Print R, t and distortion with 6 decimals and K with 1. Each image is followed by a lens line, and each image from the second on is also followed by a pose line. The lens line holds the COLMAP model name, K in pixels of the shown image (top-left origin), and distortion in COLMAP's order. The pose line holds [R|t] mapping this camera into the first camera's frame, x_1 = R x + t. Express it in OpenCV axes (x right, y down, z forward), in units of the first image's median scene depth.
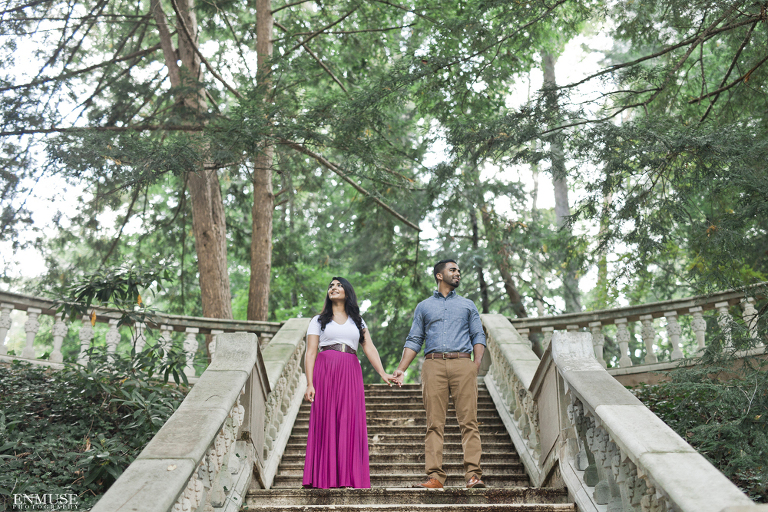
lens RADIAL K [[1104.3, 0, 383.1], [0, 1104.3, 255.5], [0, 0, 1]] dist [-0.000953, 0.000000]
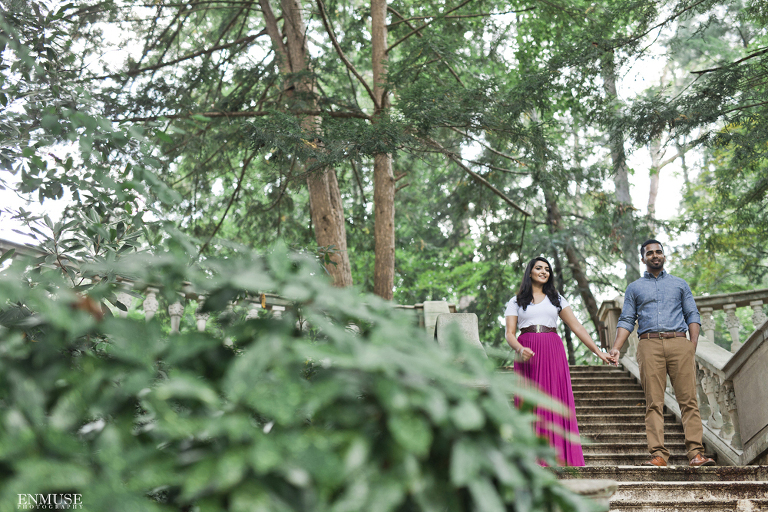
lens RADIAL K [[1104.3, 0, 384.7], [0, 1104.3, 256.9], [0, 0, 1]] dist [-0.000953, 0.000000]
pose [[0.999900, -0.003637, -0.013669, -0.164400], [0.003822, 0.999901, 0.013562, 0.003892], [0.013618, -0.013613, 0.999815, -0.009643]]
